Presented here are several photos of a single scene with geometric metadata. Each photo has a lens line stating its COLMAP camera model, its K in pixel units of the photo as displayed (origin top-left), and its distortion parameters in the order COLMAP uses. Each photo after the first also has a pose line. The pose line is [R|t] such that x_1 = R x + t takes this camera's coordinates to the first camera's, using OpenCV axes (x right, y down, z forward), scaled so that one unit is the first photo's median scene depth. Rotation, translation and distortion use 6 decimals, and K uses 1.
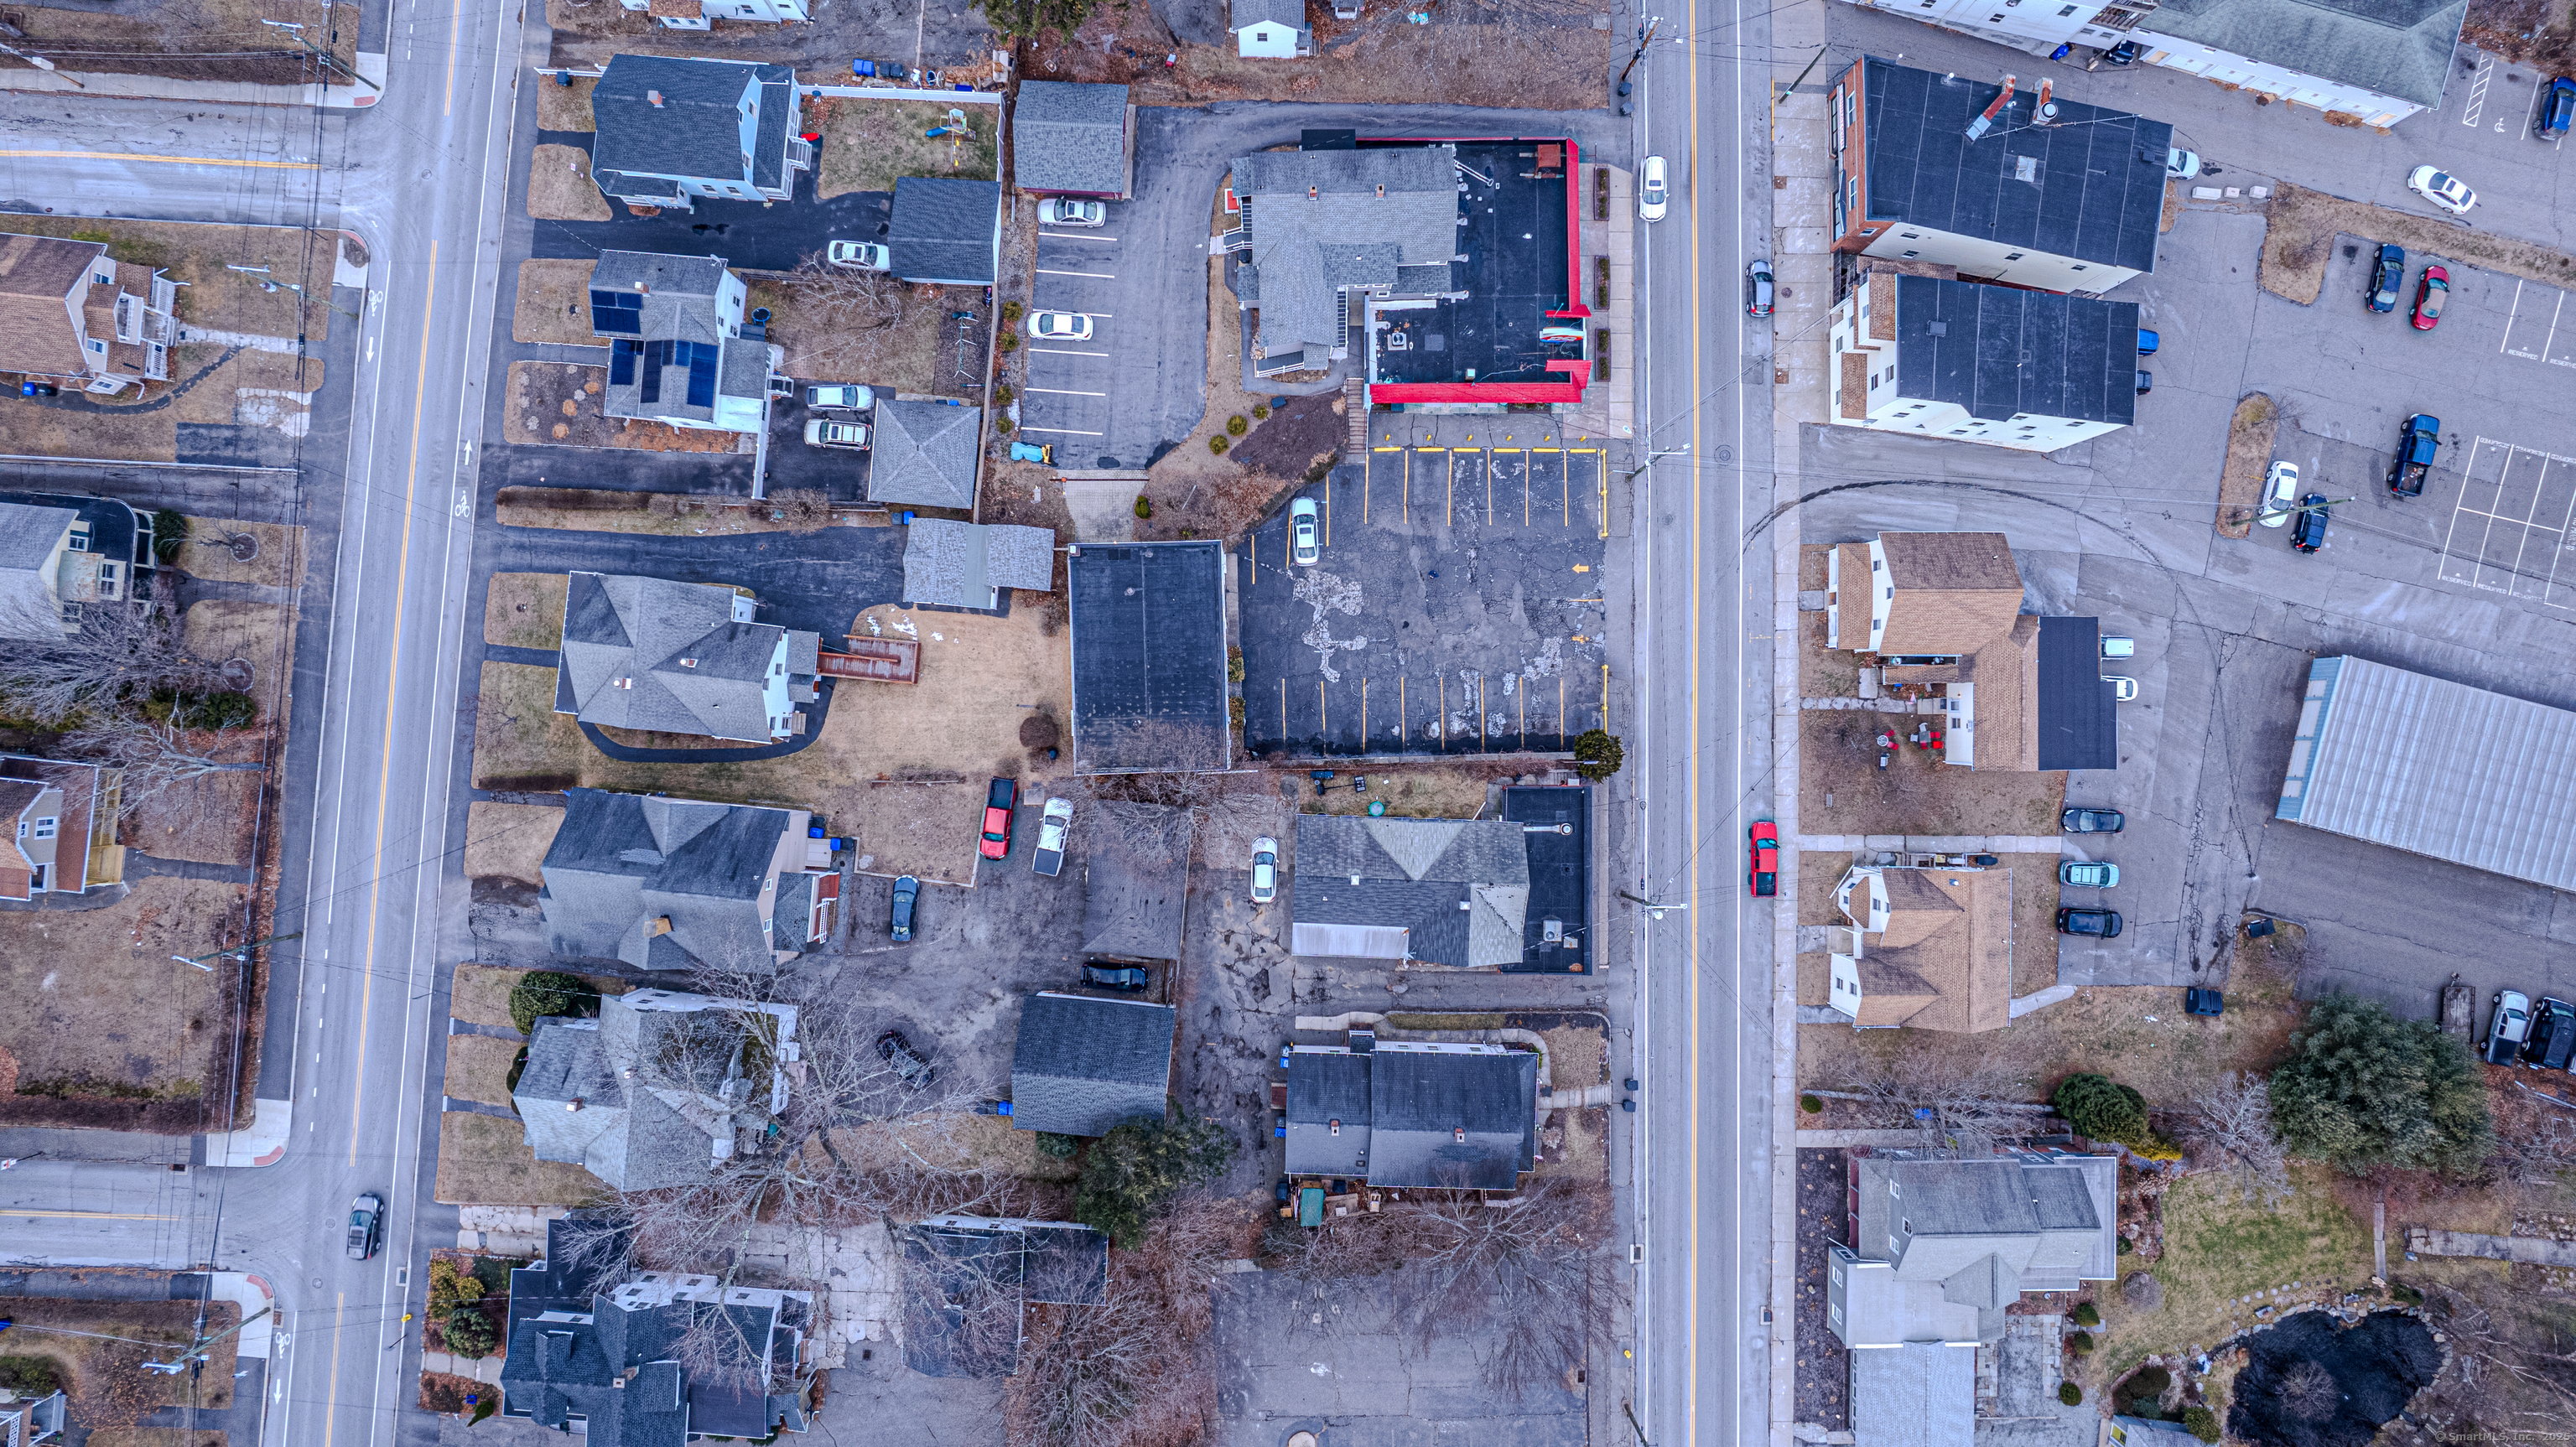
lens RADIAL K [[1657.1, 0, 1290.8], [0, 1657.1, 716.4], [0, 0, 1]] dist [-0.072121, 0.060513]
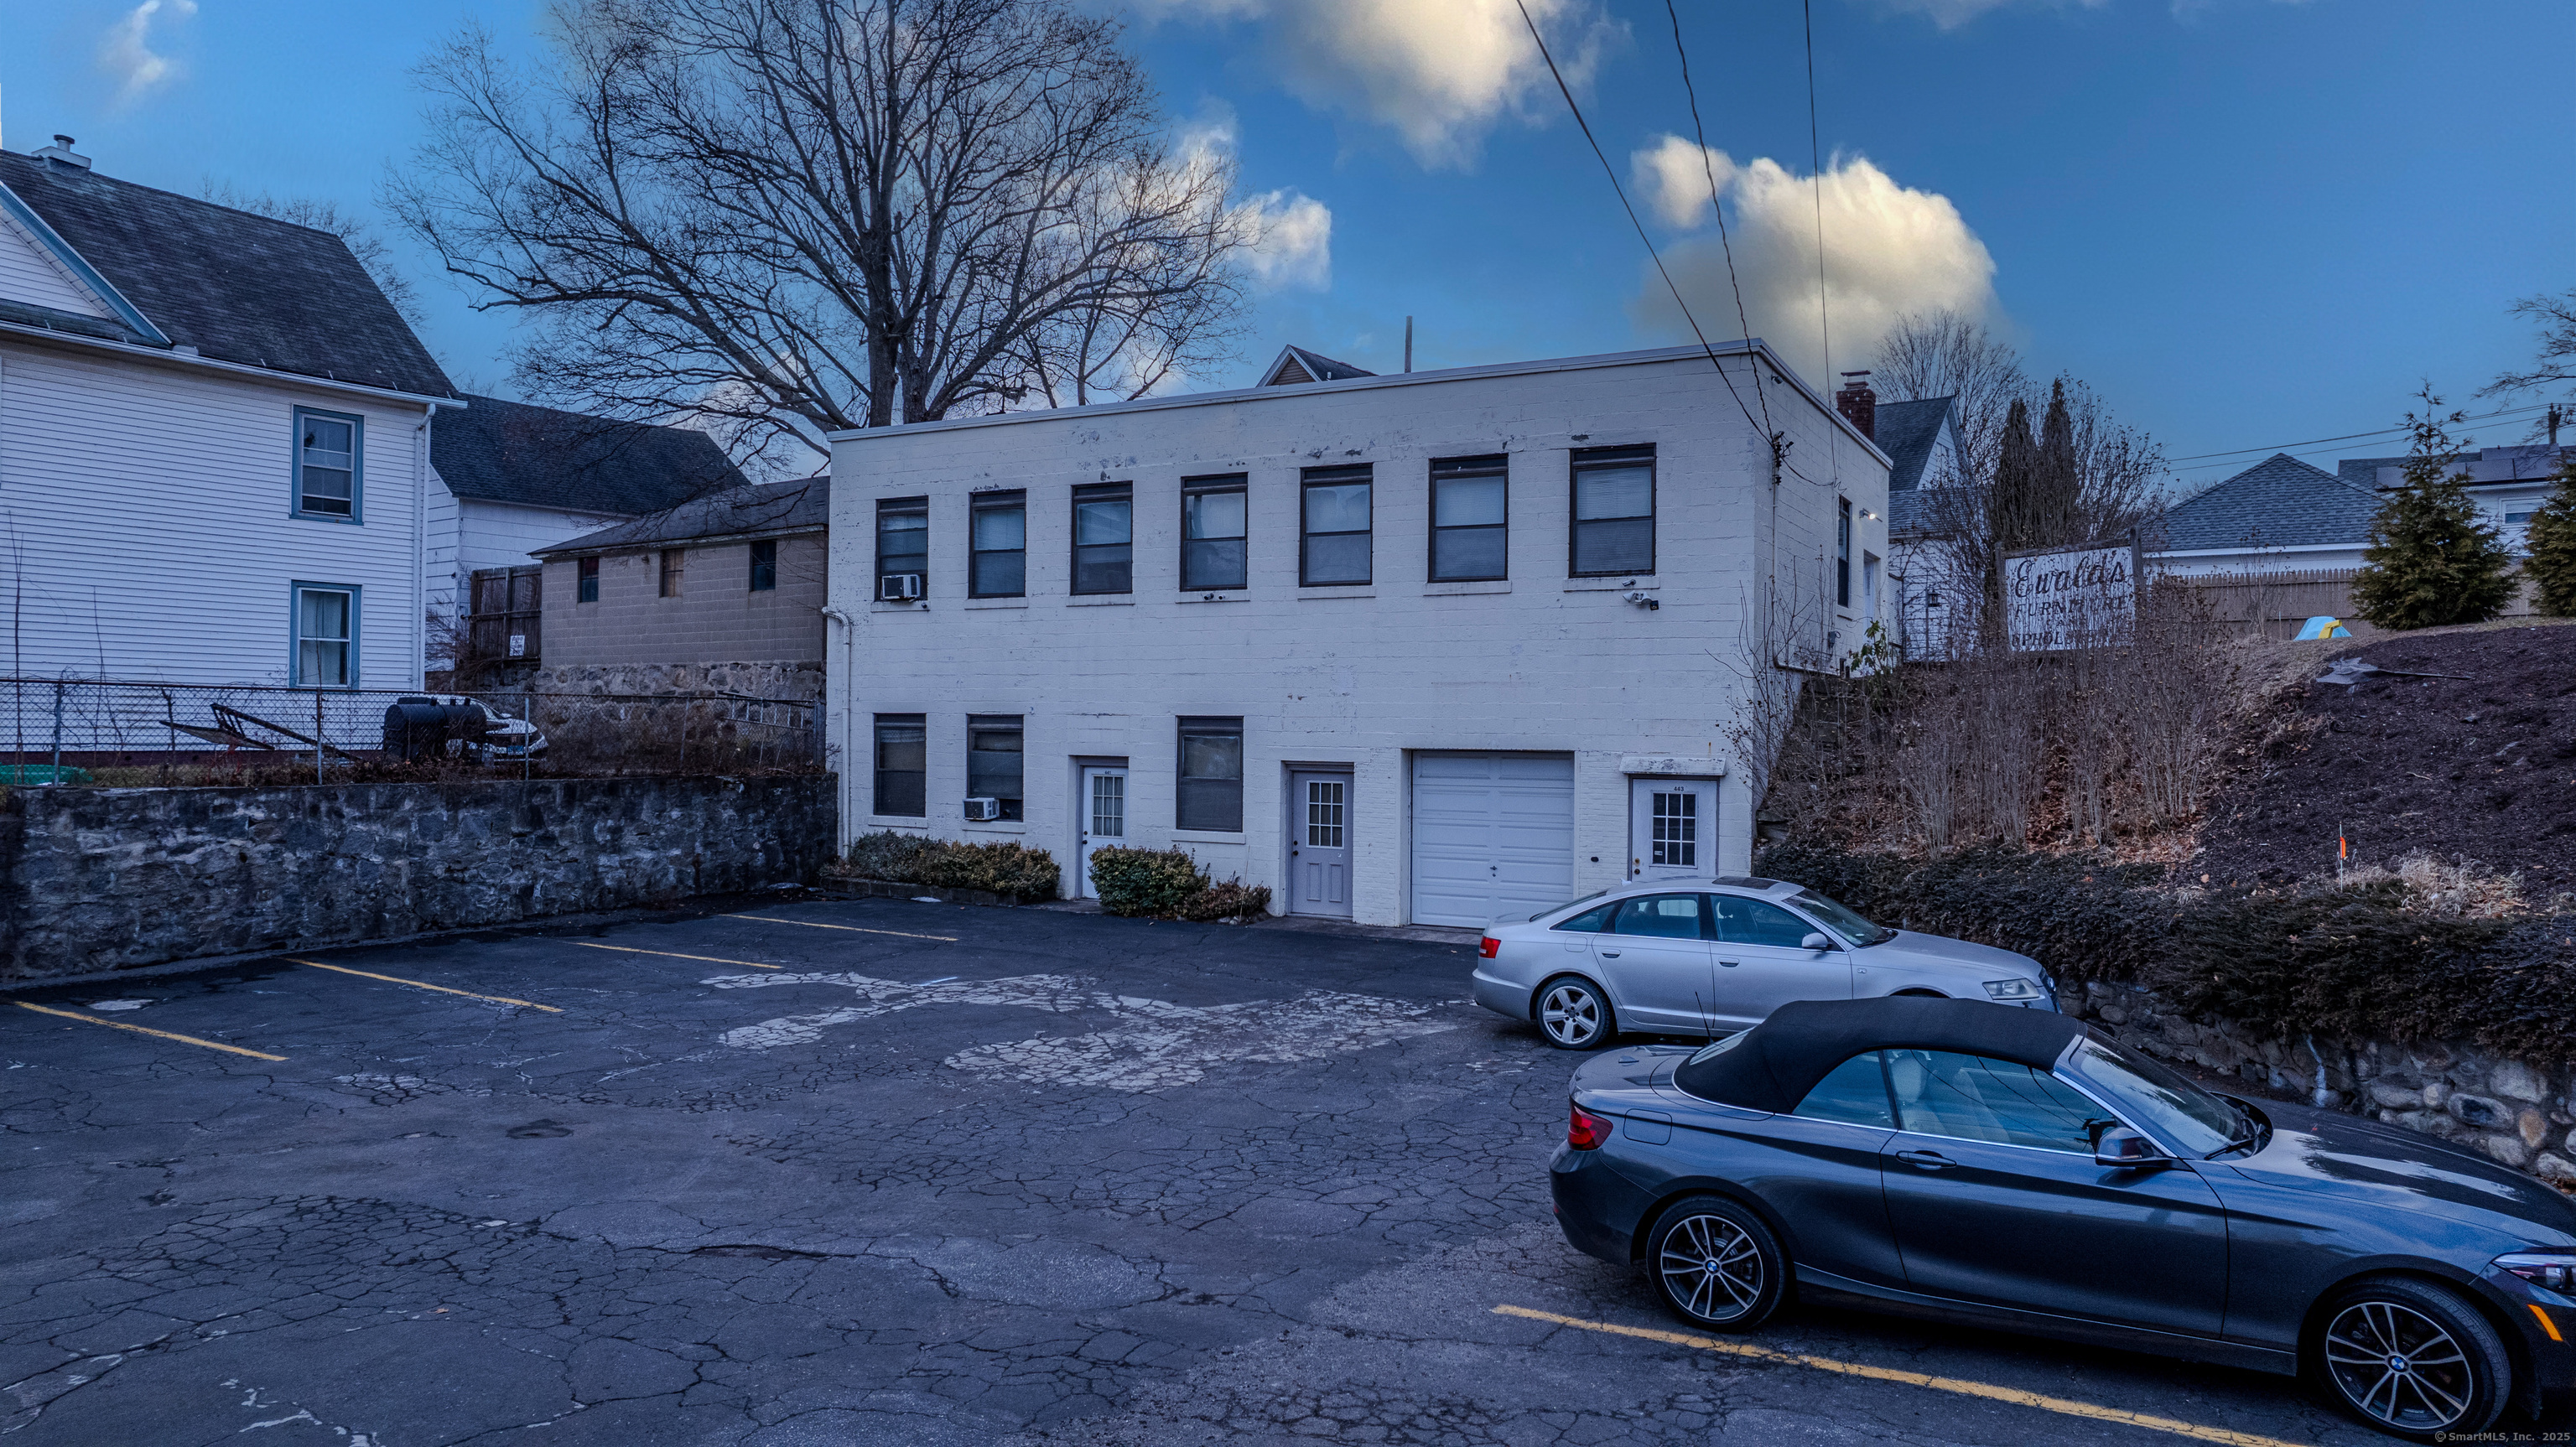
lens RADIAL K [[1657.1, 0, 1285.7], [0, 1657.1, 712.3], [0, 0, 1]] dist [-0.072121, 0.060513]
pose [[-0.503069, -0.021532, -0.863978, 0.135400], [-0.864193, 0.001503, 0.503158, -0.146975], [-0.009536, 0.999767, -0.019364, 1.005459]]
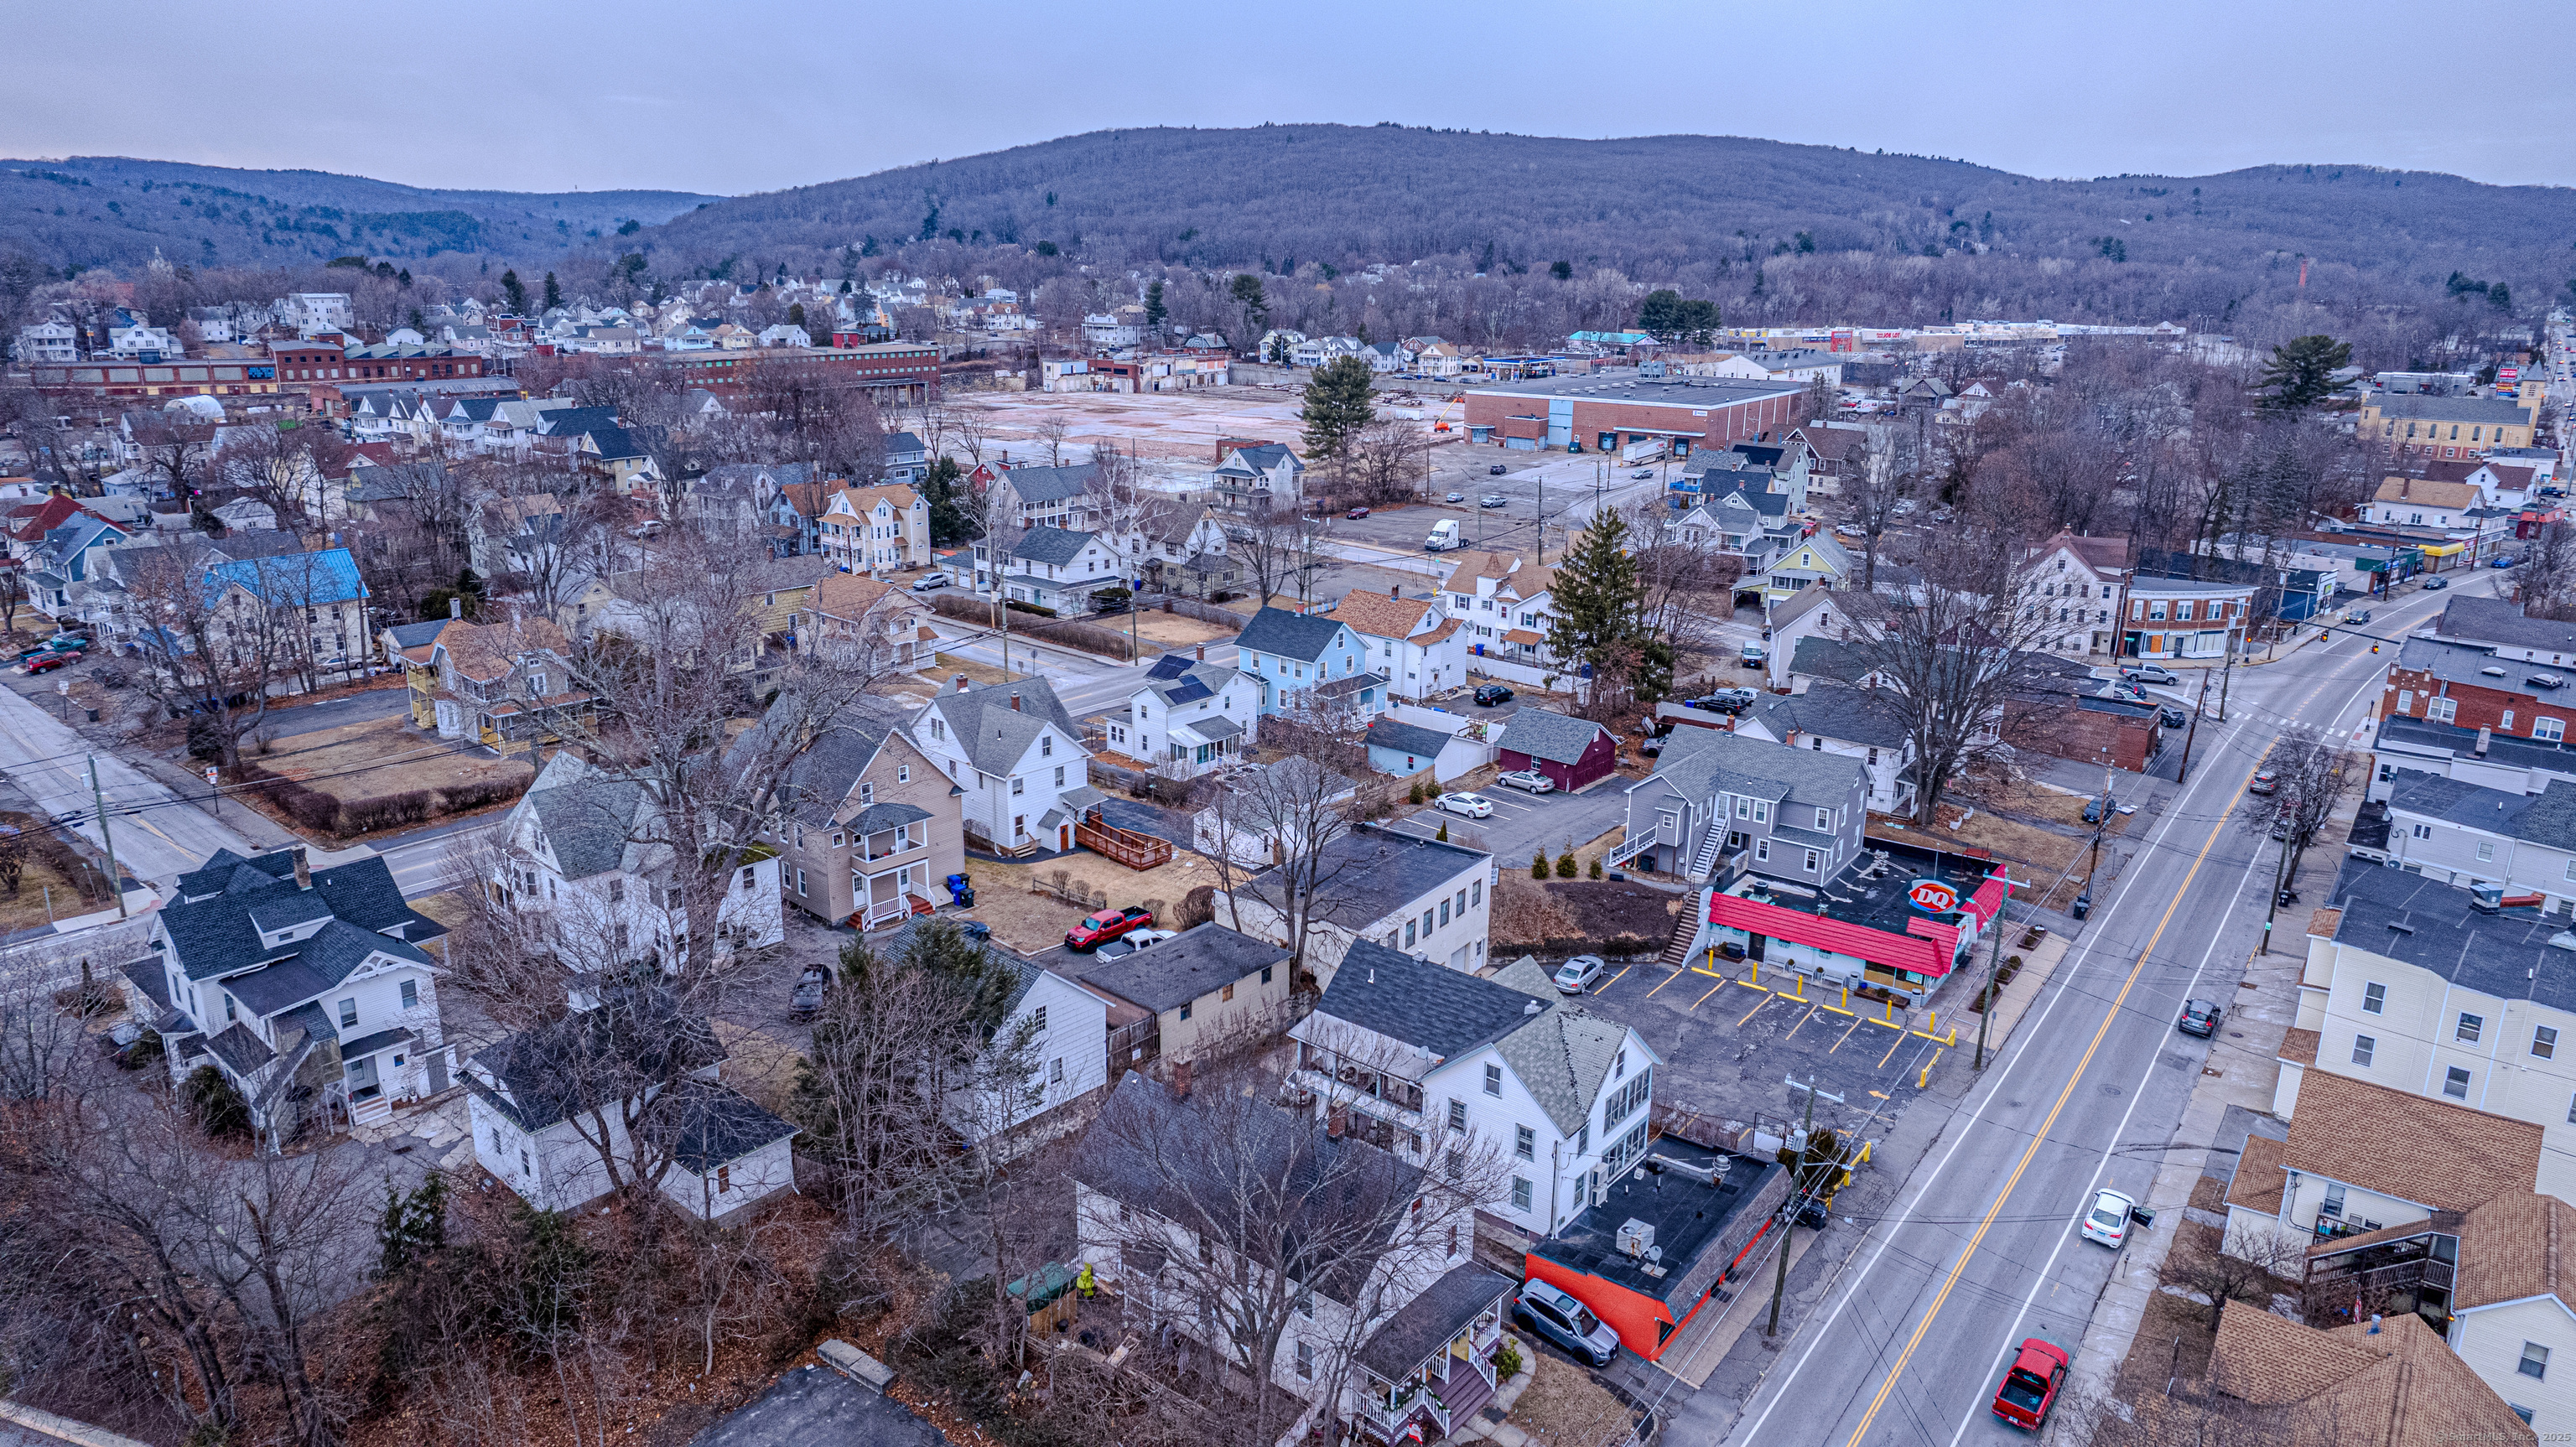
lens RADIAL K [[1657.1, 0, 1293.8], [0, 1657.1, 719.0], [0, 0, 1]] dist [-0.072121, 0.060513]
pose [[0.799558, 0.167006, -0.576903, 0.378920], [-0.600571, 0.214900, -0.770151, 0.639292], [-0.004643, 0.962251, 0.272124, 0.646830]]
